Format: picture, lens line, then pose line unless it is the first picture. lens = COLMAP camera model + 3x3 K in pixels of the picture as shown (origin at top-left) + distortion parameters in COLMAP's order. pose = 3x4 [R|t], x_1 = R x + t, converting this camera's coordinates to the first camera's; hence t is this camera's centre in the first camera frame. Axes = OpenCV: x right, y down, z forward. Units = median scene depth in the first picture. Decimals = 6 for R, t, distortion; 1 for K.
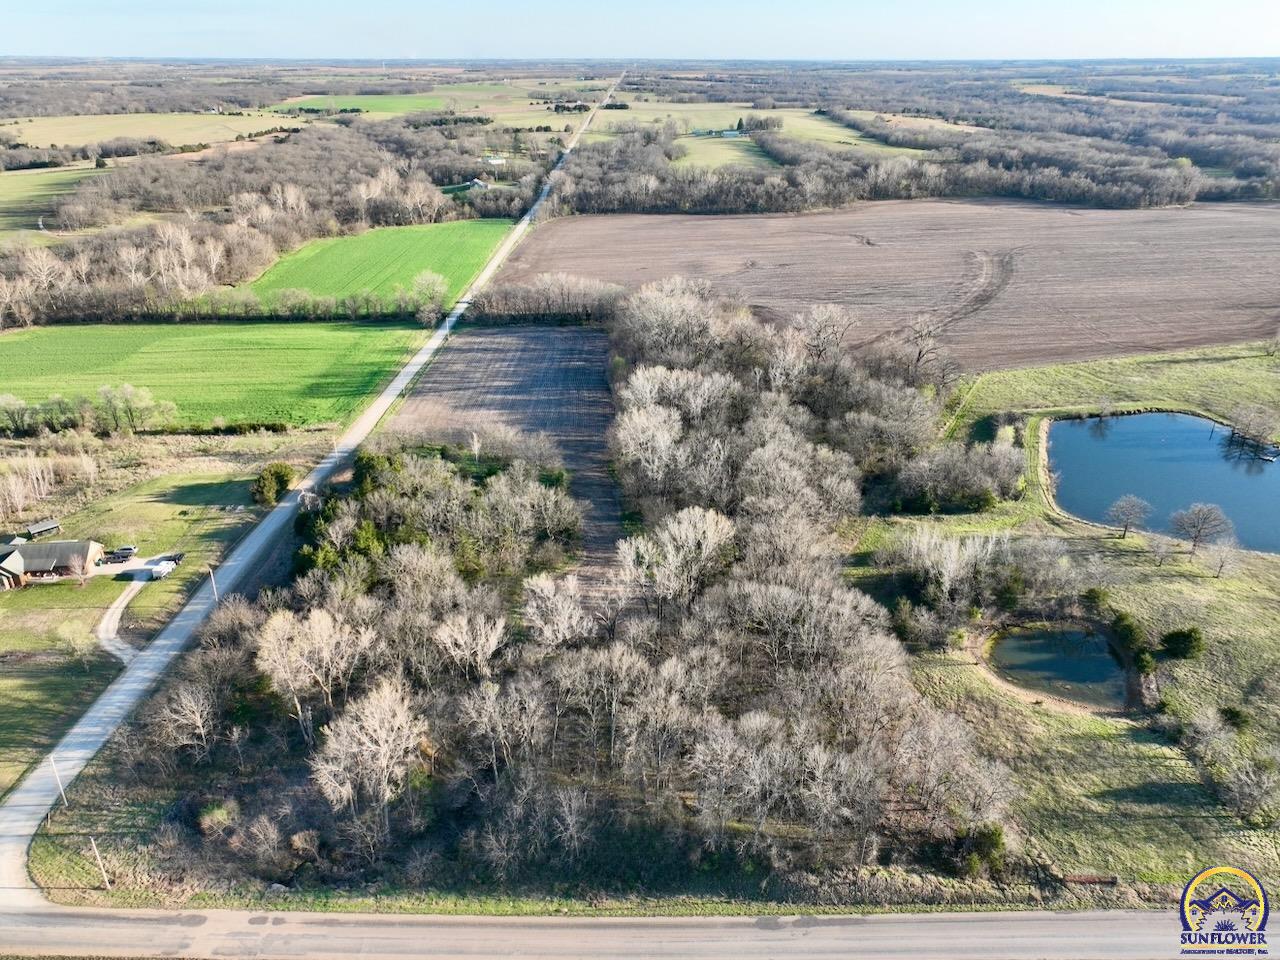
lens RADIAL K [[893.9, 0, 644.4], [0, 893.9, 480.2], [0, 0, 1]] dist [-0.002920, 0.020814]
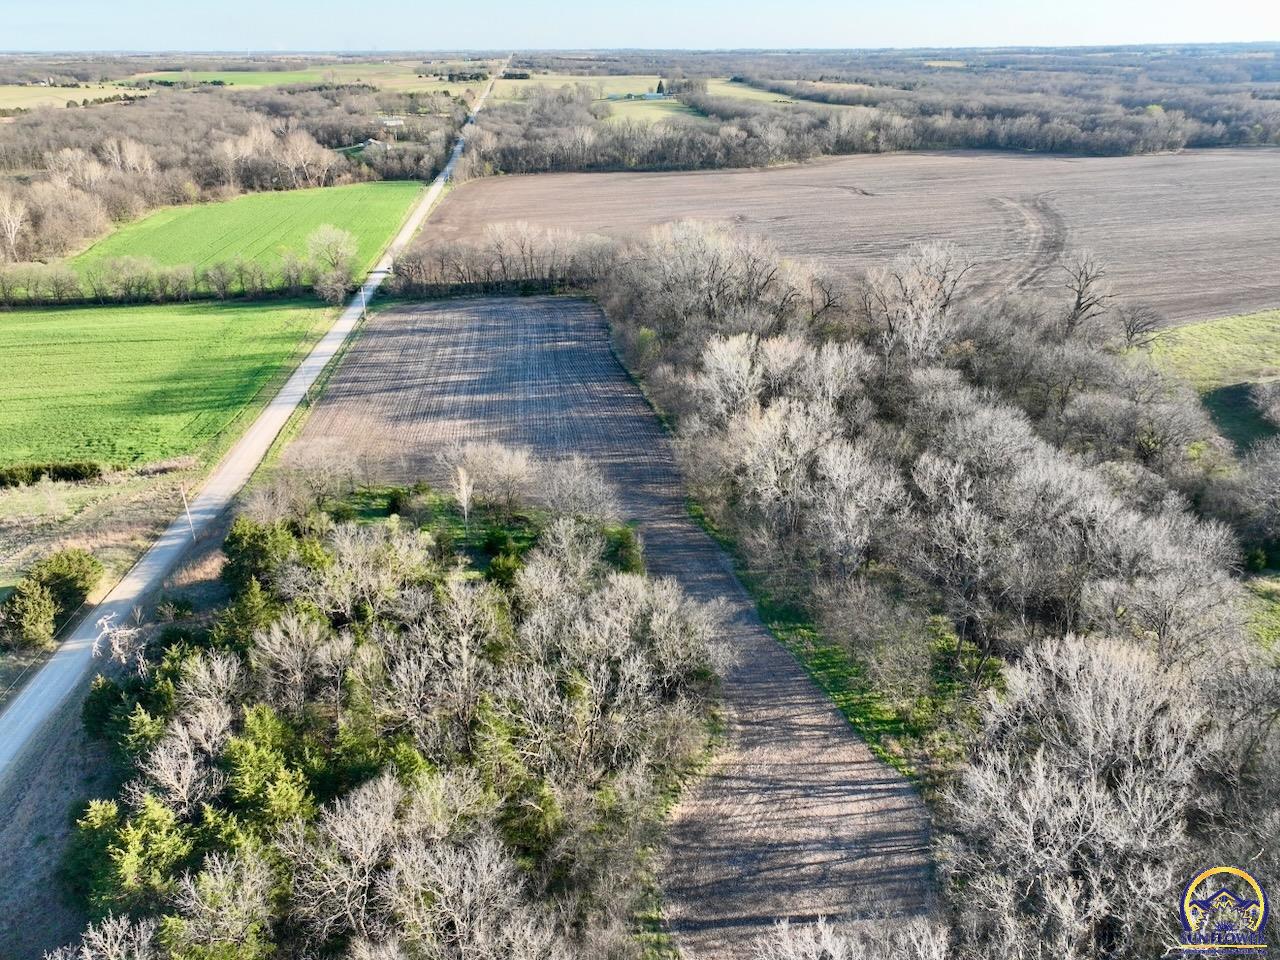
lens RADIAL K [[893.9, 0, 643.2], [0, 893.9, 479.8], [0, 0, 1]] dist [-0.002920, 0.020814]
pose [[0.992660, -0.058230, 0.105993, -0.076016], [0.057653, 0.998301, 0.008499, -0.023879], [-0.106308, -0.002325, 0.994331, 0.253697]]
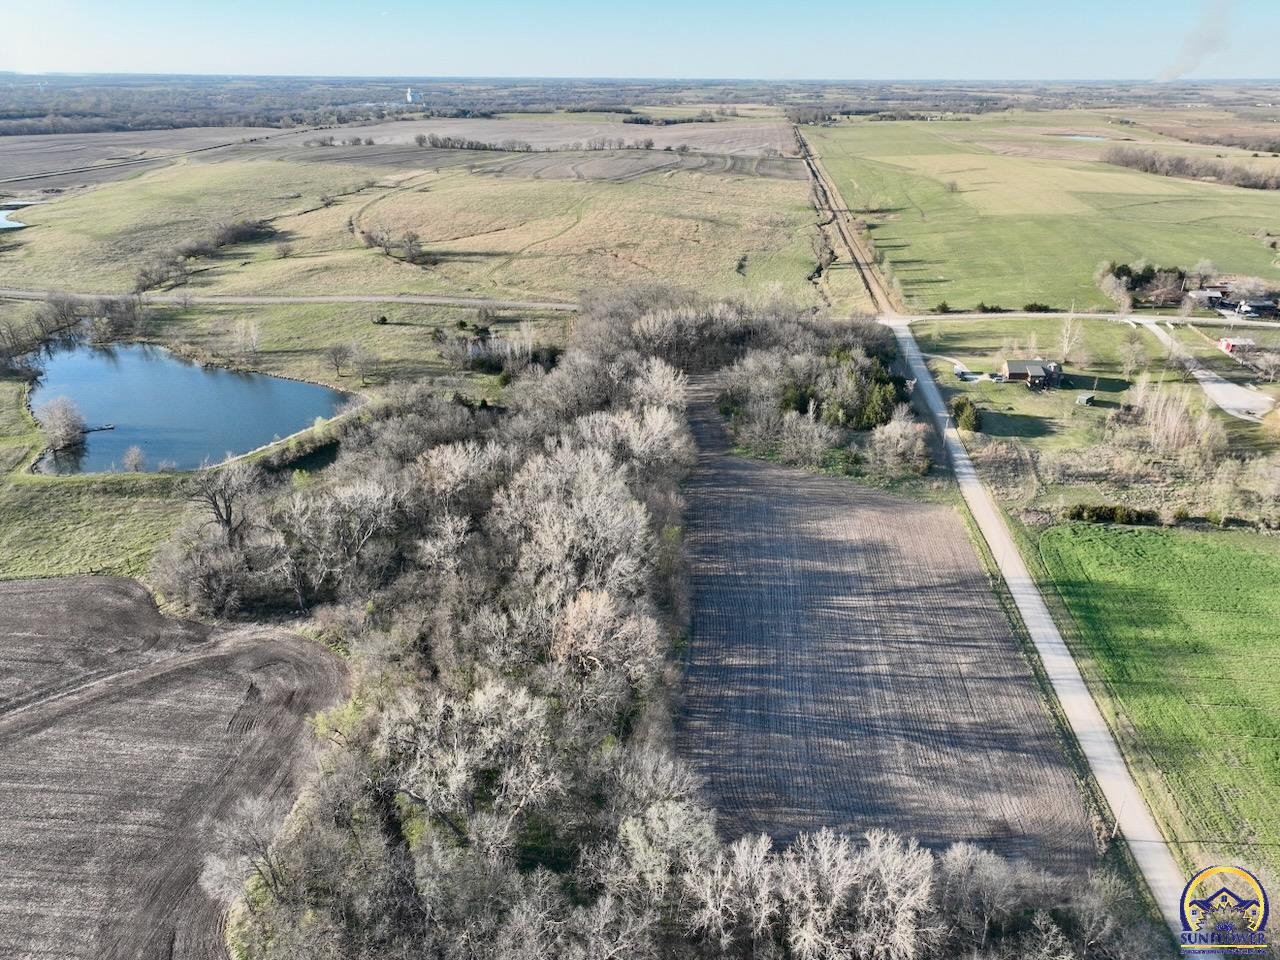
lens RADIAL K [[893.9, 0, 648.3], [0, 893.9, 481.8], [0, 0, 1]] dist [-0.002920, 0.020814]
pose [[-0.994483, -0.046389, 0.094078, -0.050762], [0.041887, 0.646653, 0.761634, -0.472170], [-0.096168, 0.761373, -0.641142, 0.999202]]
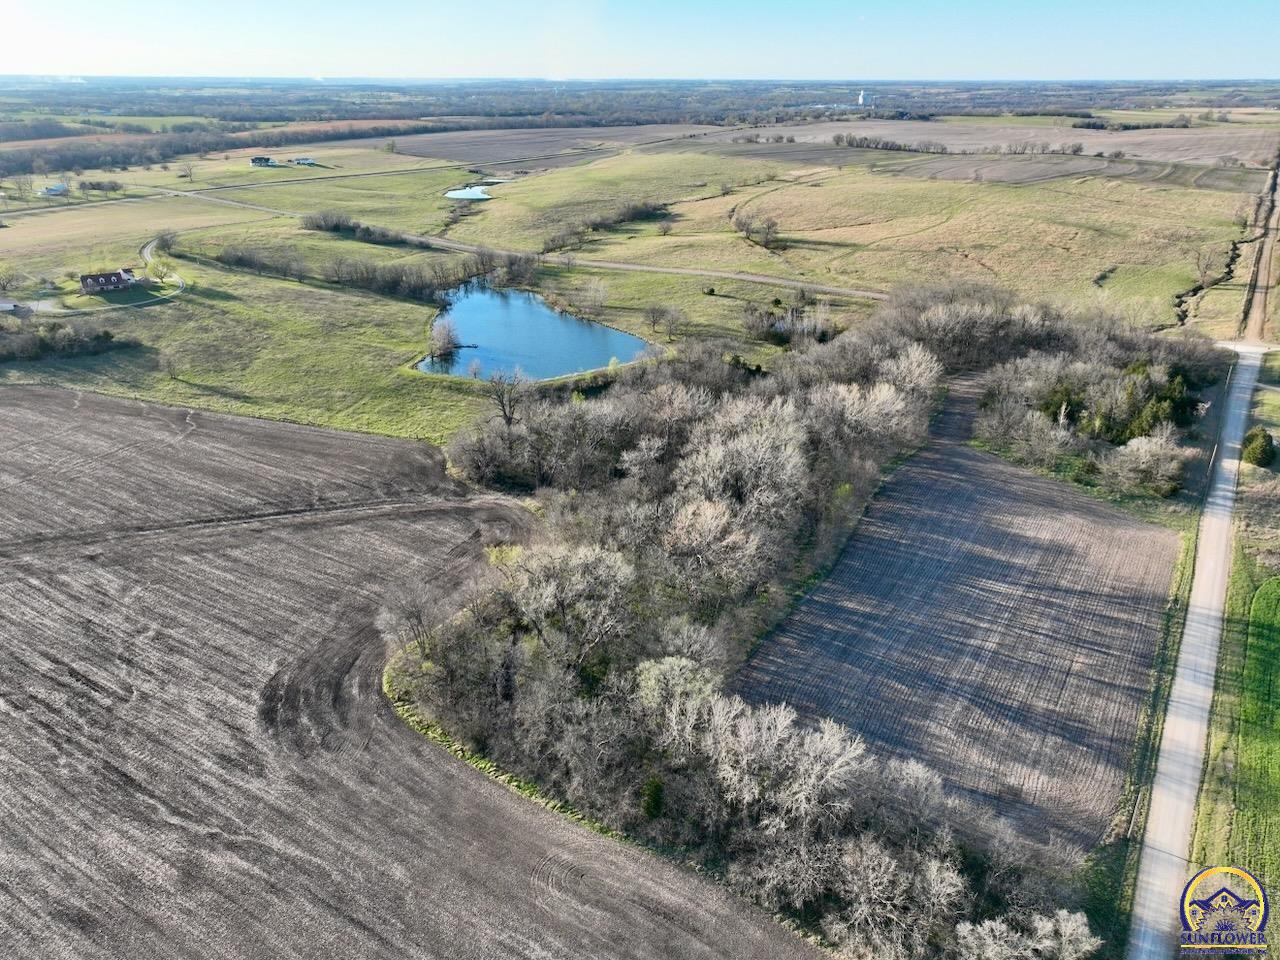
lens RADIAL K [[893.9, 0, 649.0], [0, 893.9, 485.9], [0, 0, 1]] dist [-0.002920, 0.020814]
pose [[-0.841153, -0.225510, 0.491536, -0.176863], [0.230563, 0.672624, 0.703148, -0.480898], [-0.489186, 0.704785, -0.513785, 1.031195]]
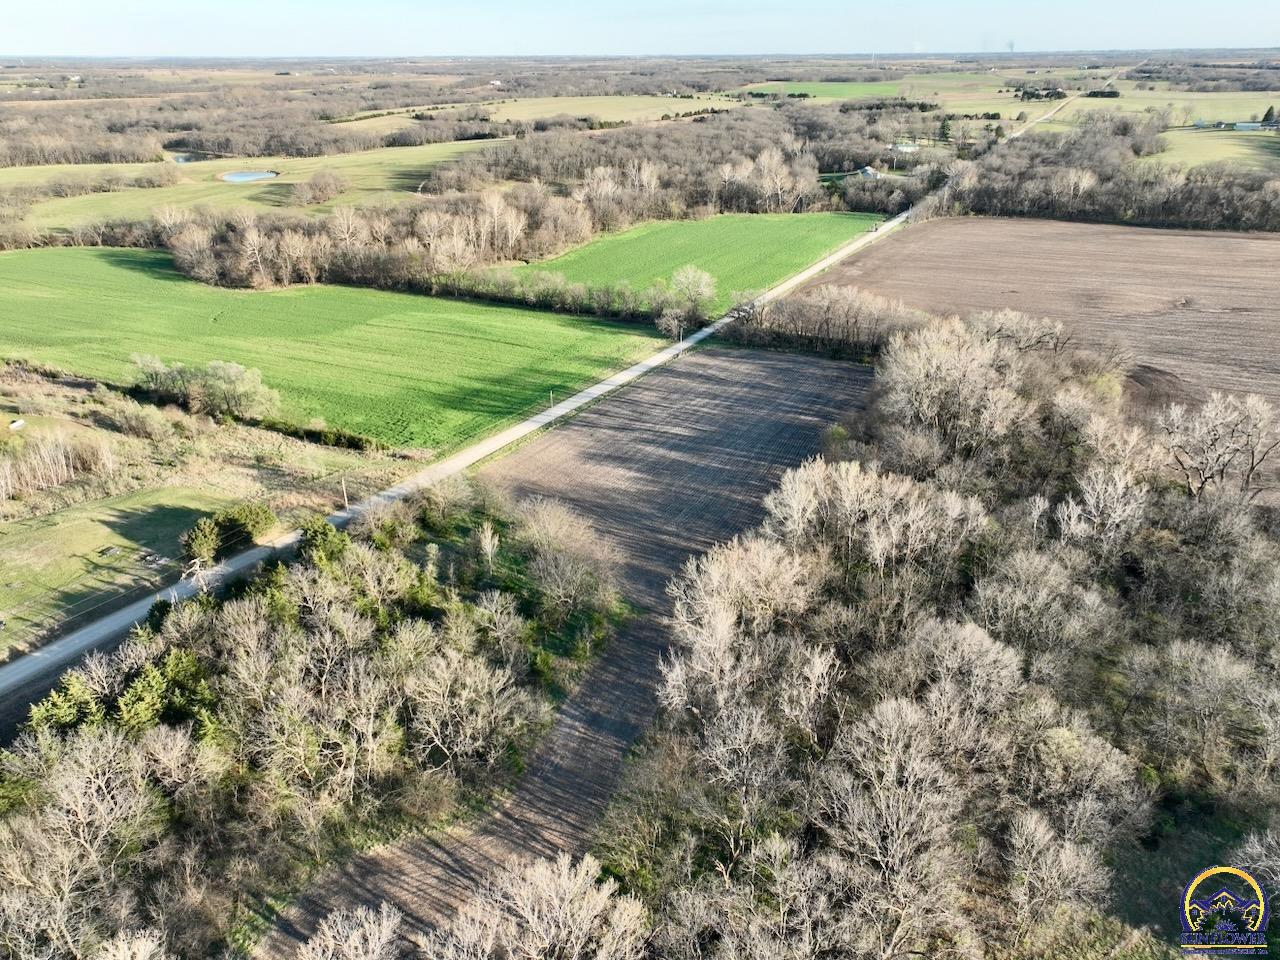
lens RADIAL K [[893.9, 0, 646.2], [0, 893.9, 479.1], [0, 0, 1]] dist [-0.002920, 0.020814]
pose [[0.877560, 0.201042, -0.435282, 0.098909], [-0.199762, 0.978606, 0.049250, -0.074553], [0.435871, 0.043733, 0.898946, 0.257551]]
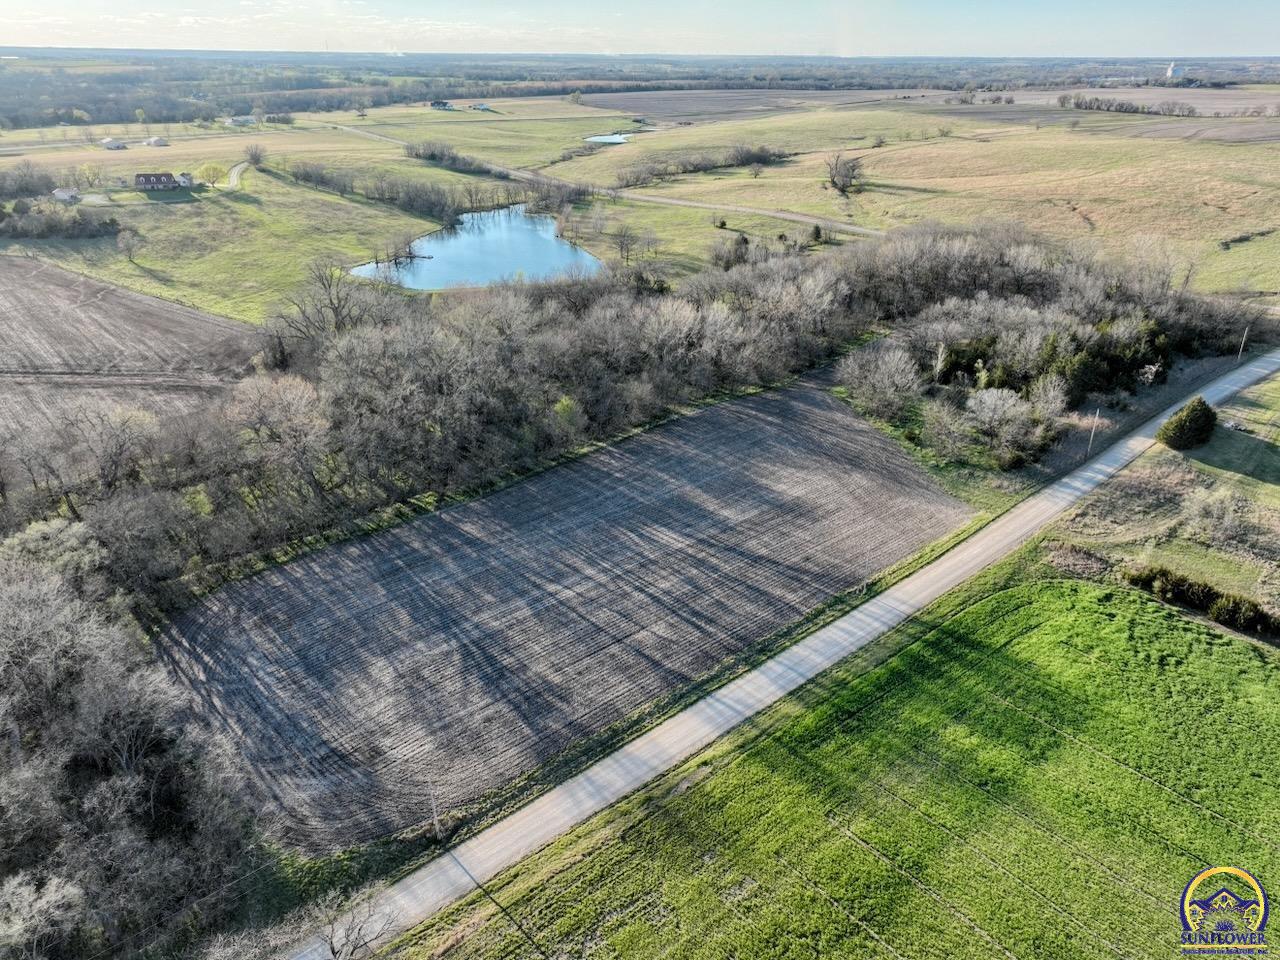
lens RADIAL K [[893.9, 0, 646.4], [0, 893.9, 484.6], [0, 0, 1]] dist [-0.002920, 0.020814]
pose [[-0.644766, -0.334179, 0.687460, -0.351306], [0.322855, 0.696146, 0.641206, -0.329542], [-0.692850, 0.635378, -0.340961, 0.858372]]
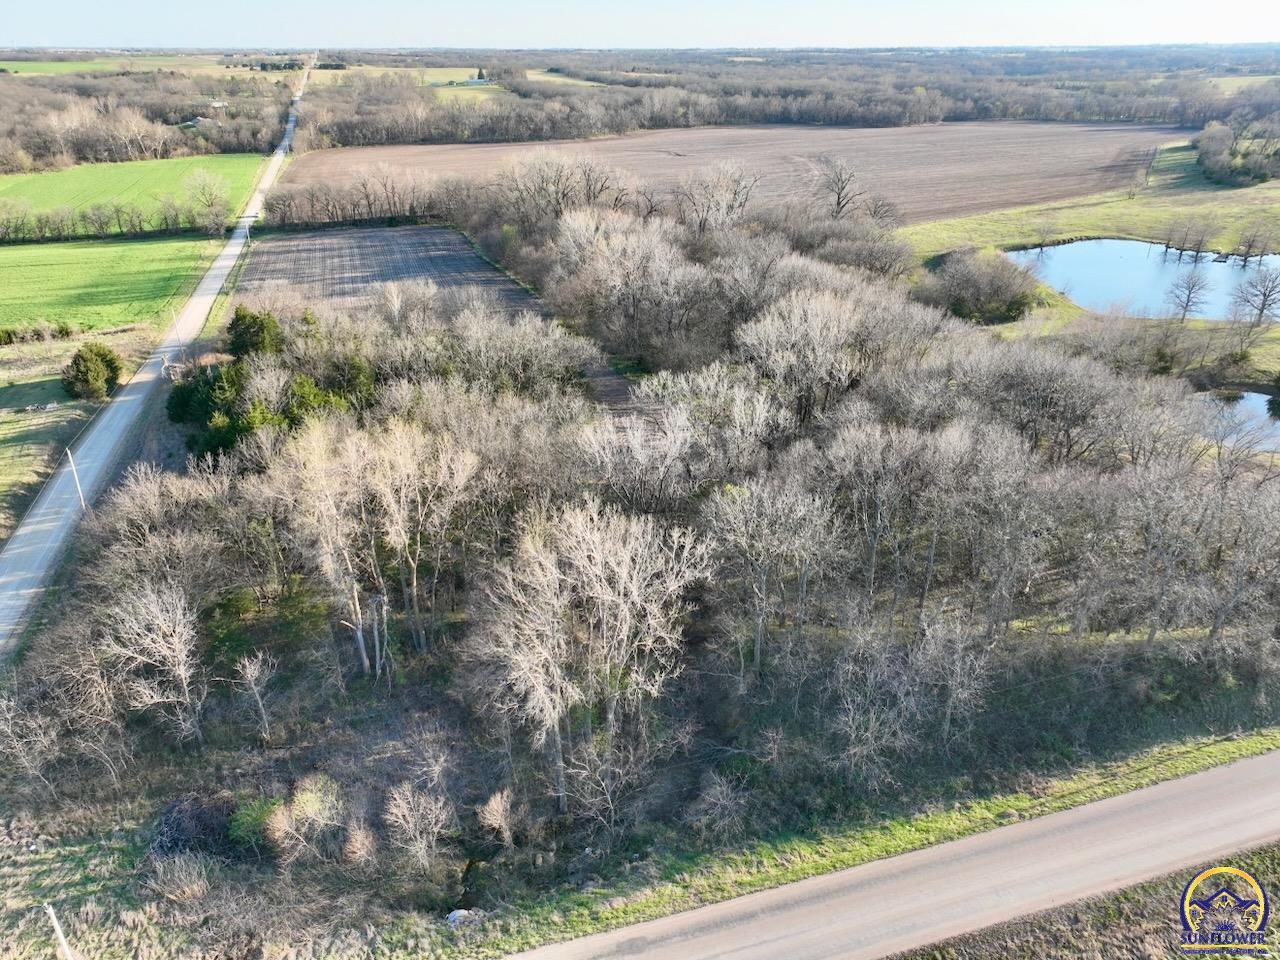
lens RADIAL K [[893.9, 0, 643.3], [0, 893.9, 482.5], [0, 0, 1]] dist [-0.002920, 0.020814]
pose [[0.952134, -0.135591, 0.273963, -0.117818], [0.133455, 0.990700, 0.026510, 0.061659], [-0.275010, 0.011320, 0.961375, 0.140053]]
